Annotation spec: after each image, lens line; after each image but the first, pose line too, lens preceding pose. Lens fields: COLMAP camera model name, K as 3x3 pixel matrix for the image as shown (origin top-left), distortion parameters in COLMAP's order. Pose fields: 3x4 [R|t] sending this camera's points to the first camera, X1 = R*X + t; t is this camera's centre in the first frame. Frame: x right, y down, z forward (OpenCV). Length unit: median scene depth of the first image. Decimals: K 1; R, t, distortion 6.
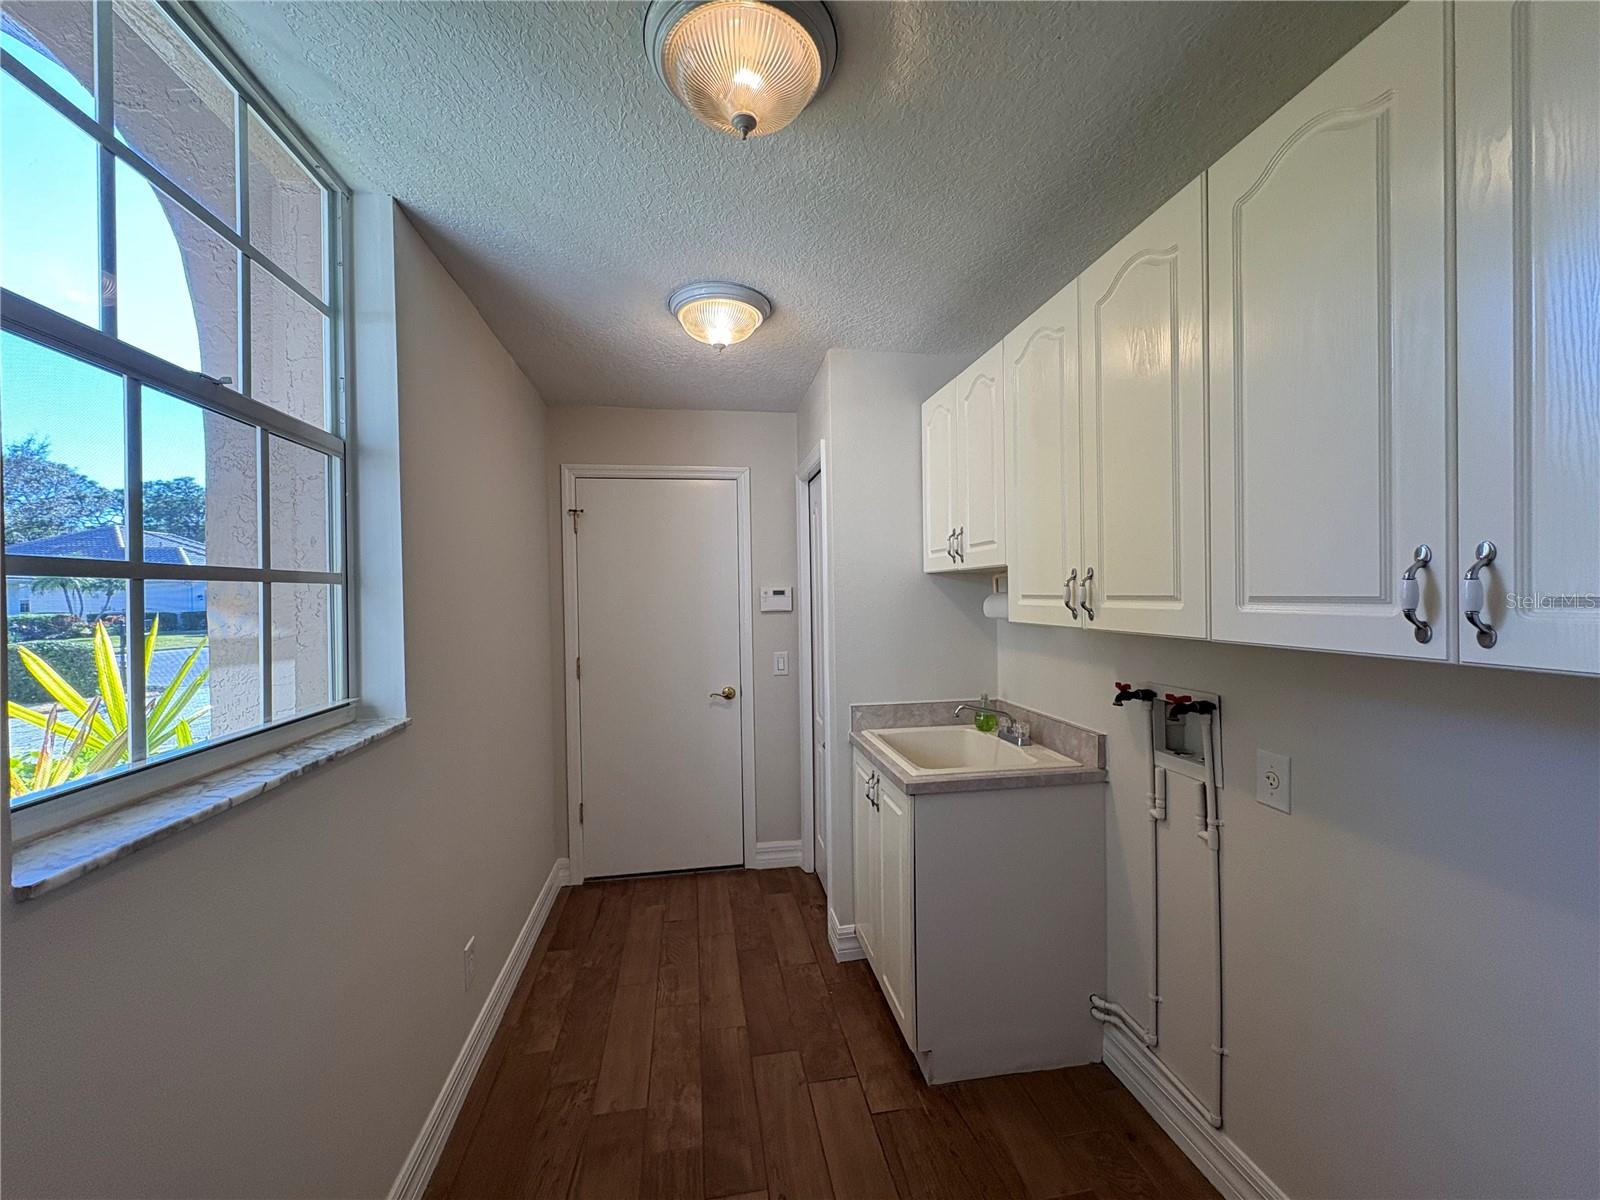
lens RADIAL K [[640.9, 0, 798.0], [0, 640.9, 603.6], [0, 0, 1]] dist [-0.000831, 0.000852]
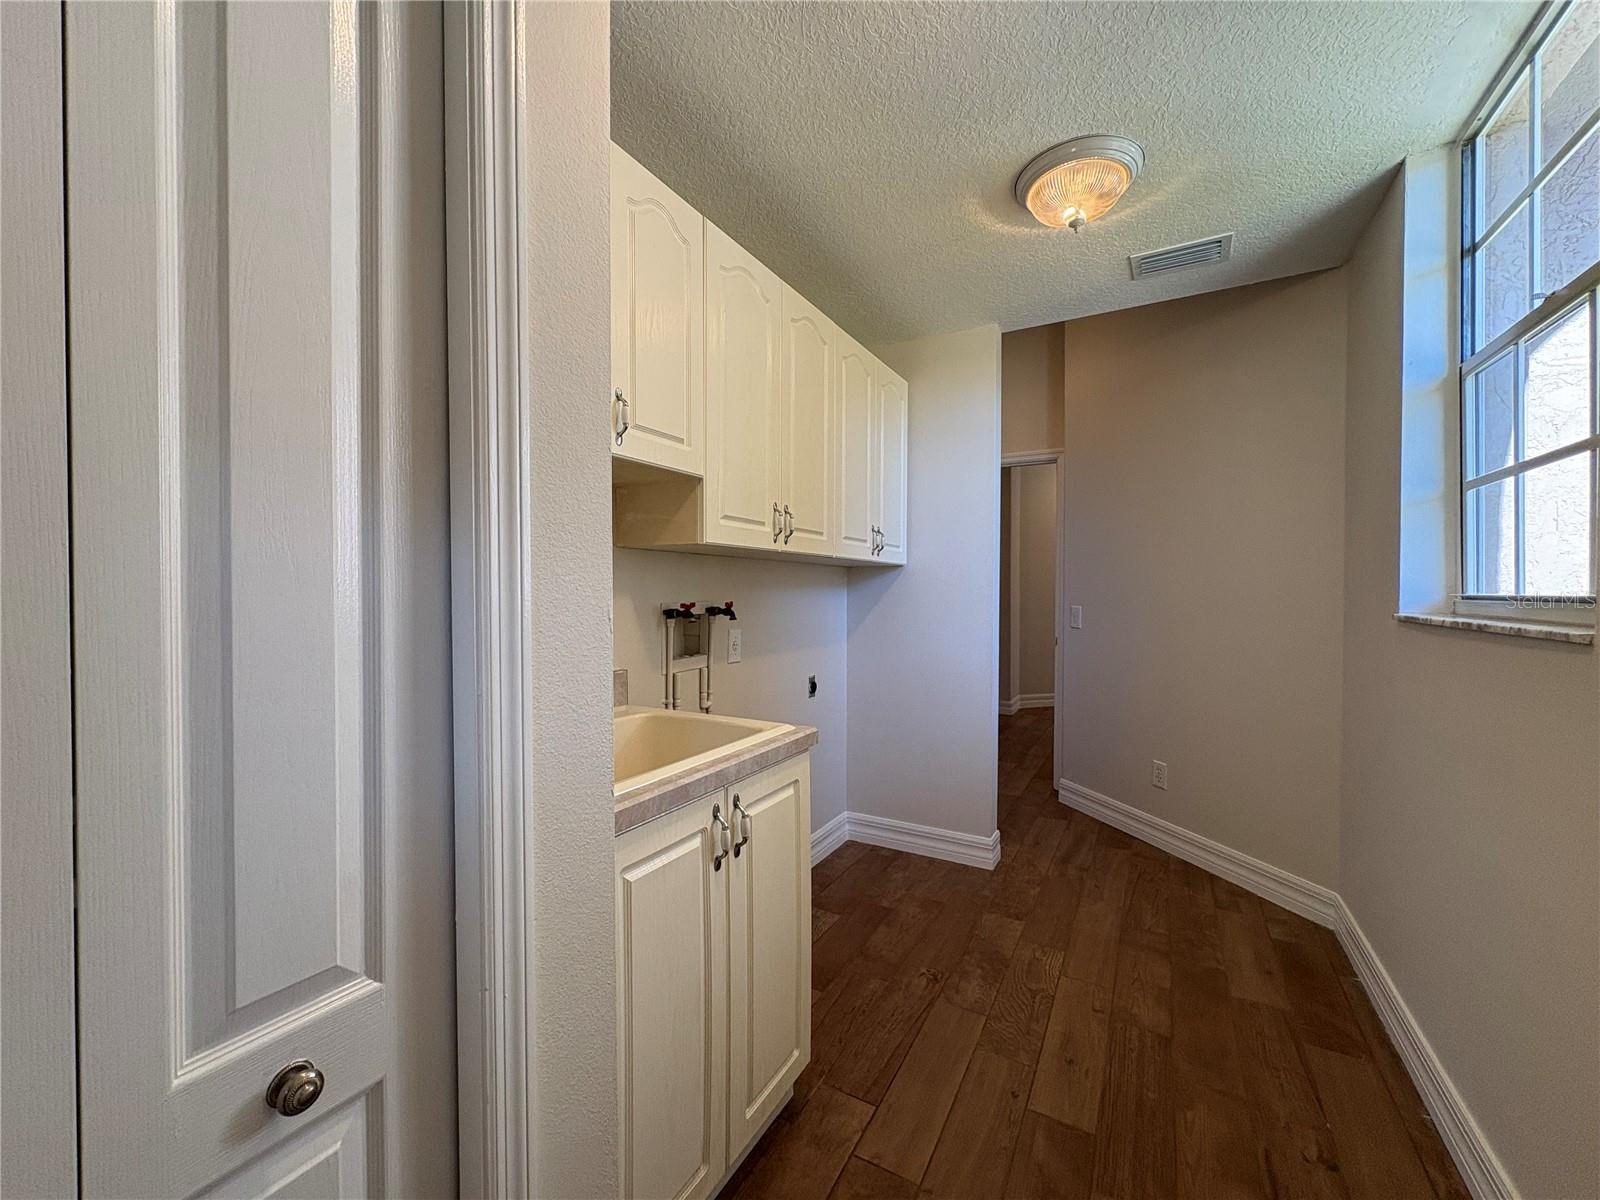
lens RADIAL K [[640.9, 0, 795.7], [0, 640.9, 596.7], [0, 0, 1]] dist [-0.000831, 0.000852]
pose [[-0.783864, 0.003325, 0.620923, -0.358272], [0.004524, 0.999990, 0.000356, 0.120220], [-0.620916, 0.003088, -0.783871, 1.861193]]
